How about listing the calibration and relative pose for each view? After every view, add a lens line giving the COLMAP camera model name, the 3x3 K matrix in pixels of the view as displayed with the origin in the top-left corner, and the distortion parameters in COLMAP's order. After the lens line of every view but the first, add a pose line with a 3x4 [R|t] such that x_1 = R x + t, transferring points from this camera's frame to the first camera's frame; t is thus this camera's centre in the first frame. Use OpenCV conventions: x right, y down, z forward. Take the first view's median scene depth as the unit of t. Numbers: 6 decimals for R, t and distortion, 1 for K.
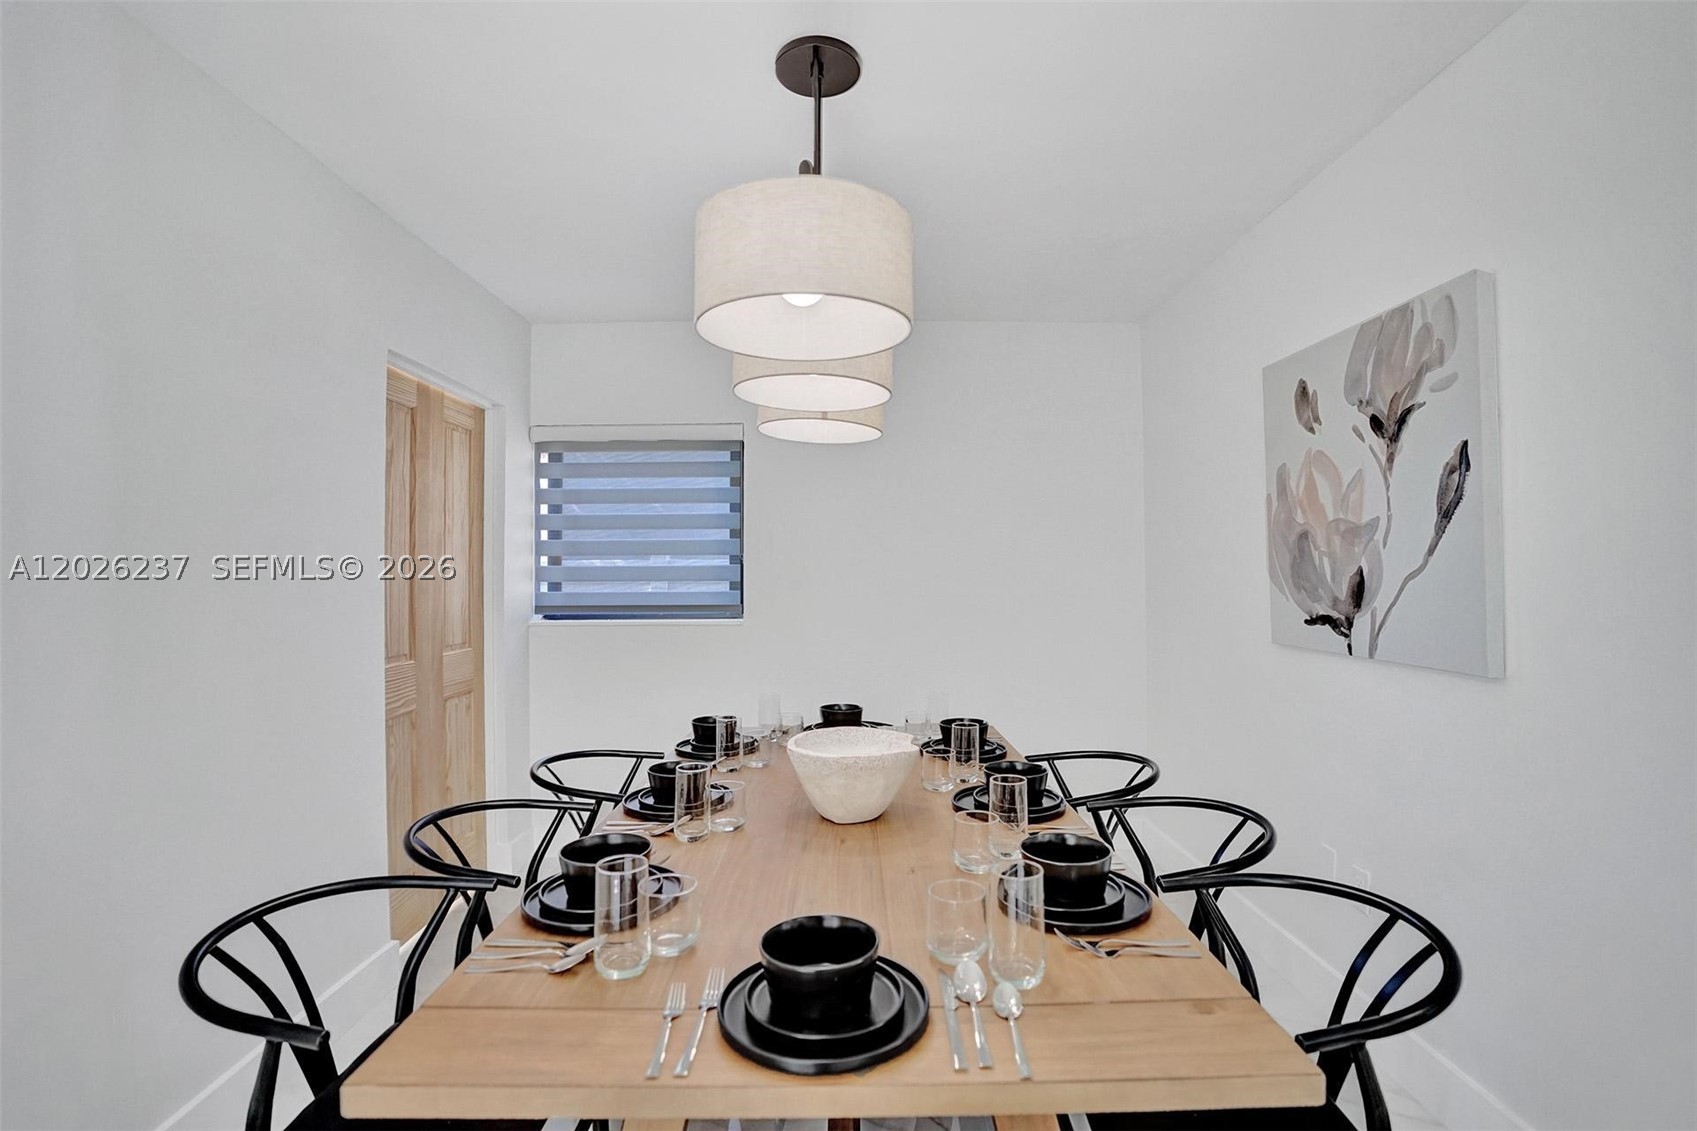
lens RADIAL K [[775.7, 0, 848.5], [0, 775.7, 565.5], [0, 0, 1]] dist [-0.055853, 0.020863]
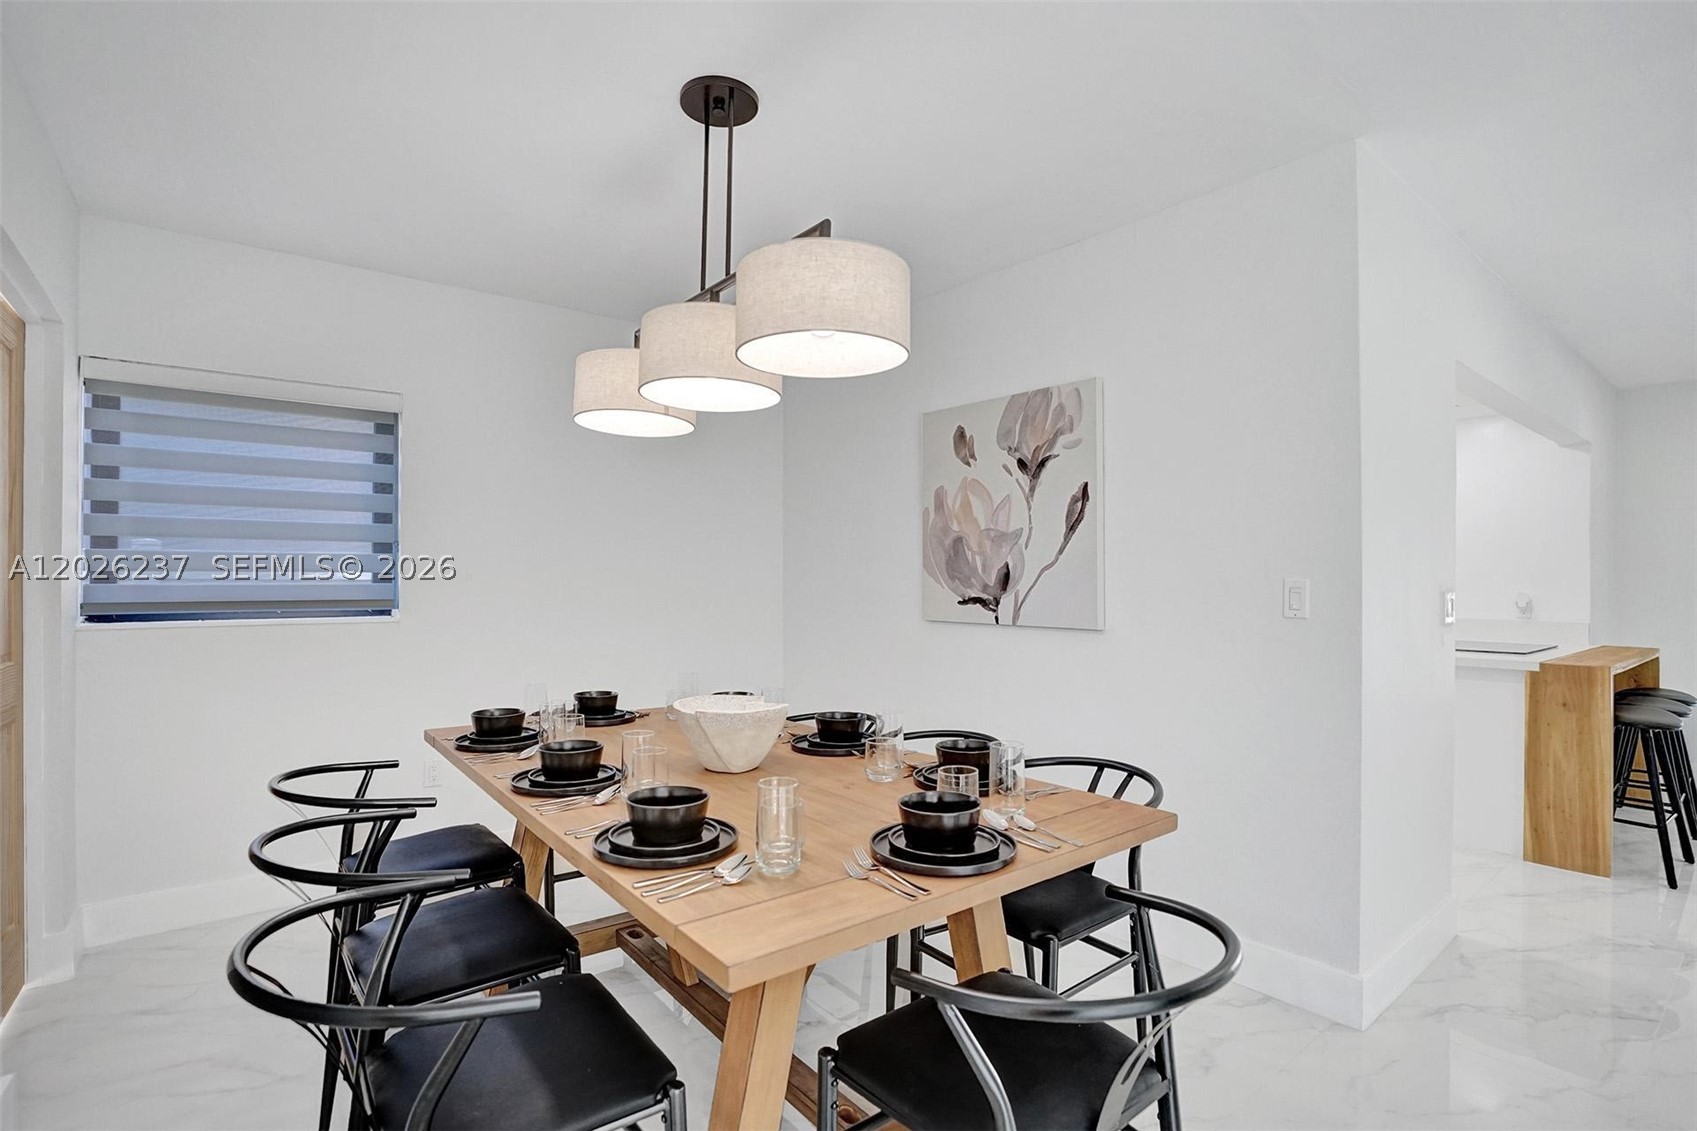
lens RADIAL K [[817.9, 0, 848.7], [0, 817.9, 570.1], [0, 0, 1]] dist [0.000795, -0.000093]
pose [[0.814176, 0.013030, 0.580471, -0.472325], [-0.012416, 0.999910, -0.005032, 0.028211], [-0.580485, -0.003110, 0.814265, -0.093781]]
